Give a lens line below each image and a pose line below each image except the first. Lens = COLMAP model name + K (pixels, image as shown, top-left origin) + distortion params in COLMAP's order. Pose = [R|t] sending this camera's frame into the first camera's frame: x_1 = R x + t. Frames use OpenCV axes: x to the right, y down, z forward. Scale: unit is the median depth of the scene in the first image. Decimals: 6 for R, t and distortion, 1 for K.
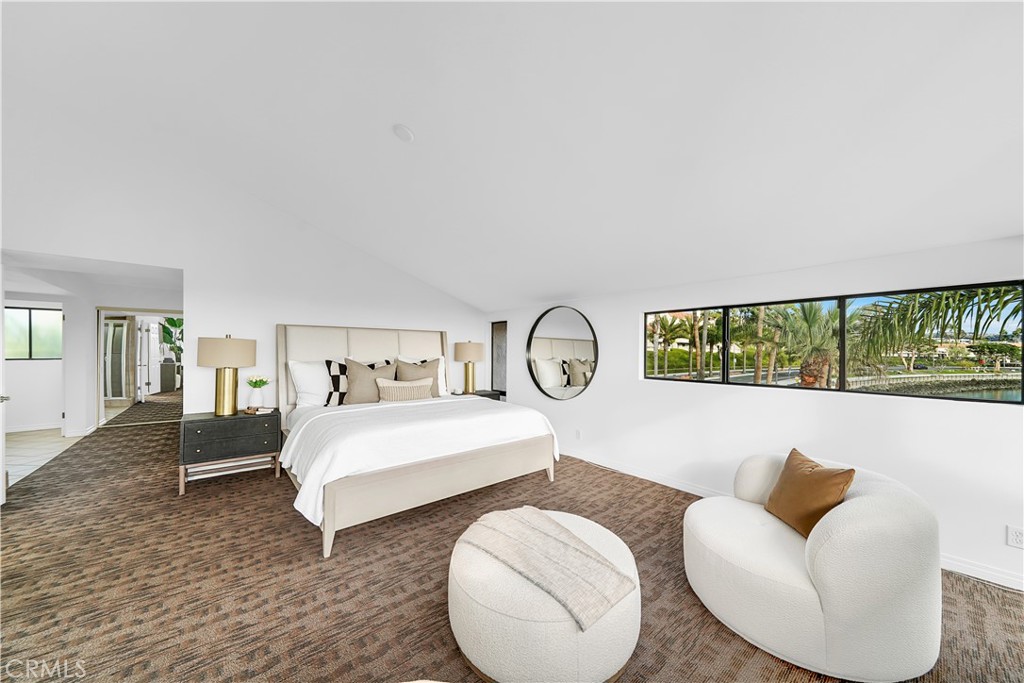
lens RADIAL K [[351.8, 0, 511.5], [0, 351.8, 350.3], [0, 0, 1]] dist [0.002102, 0.000140]
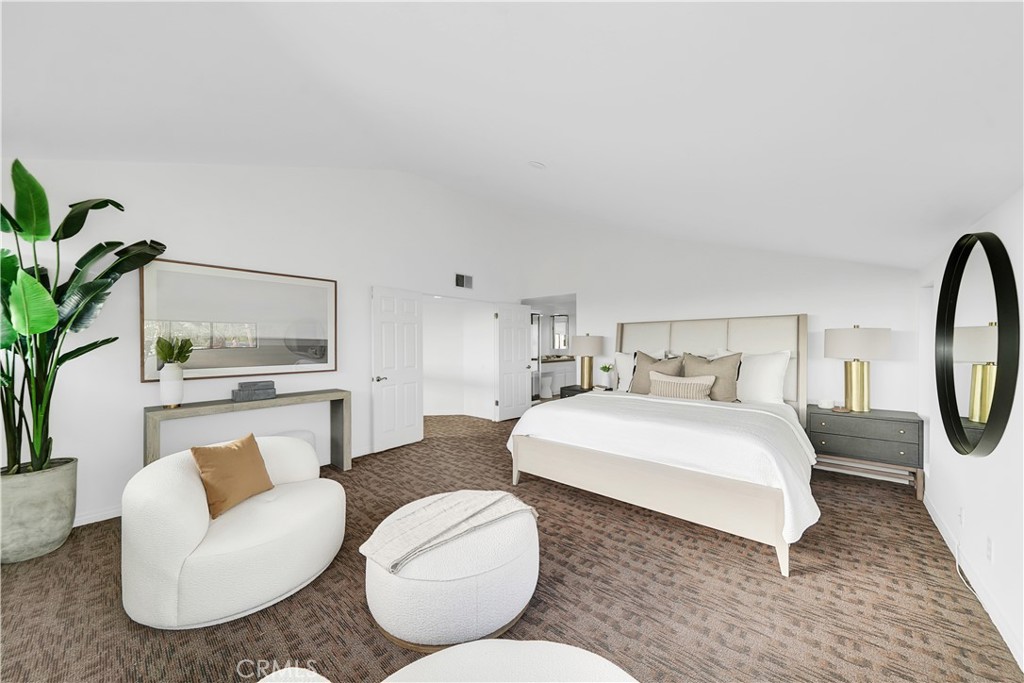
lens RADIAL K [[351.3, 0, 506.7], [0, 351.3, 346.6], [0, 0, 1]] dist [-0.004434, 0.000046]
pose [[0.152036, 0.000586, -0.988375, 0.551616], [0.009532, 0.999952, 0.002059, 0.002633], [0.988329, -0.009734, 0.152023, 0.445925]]
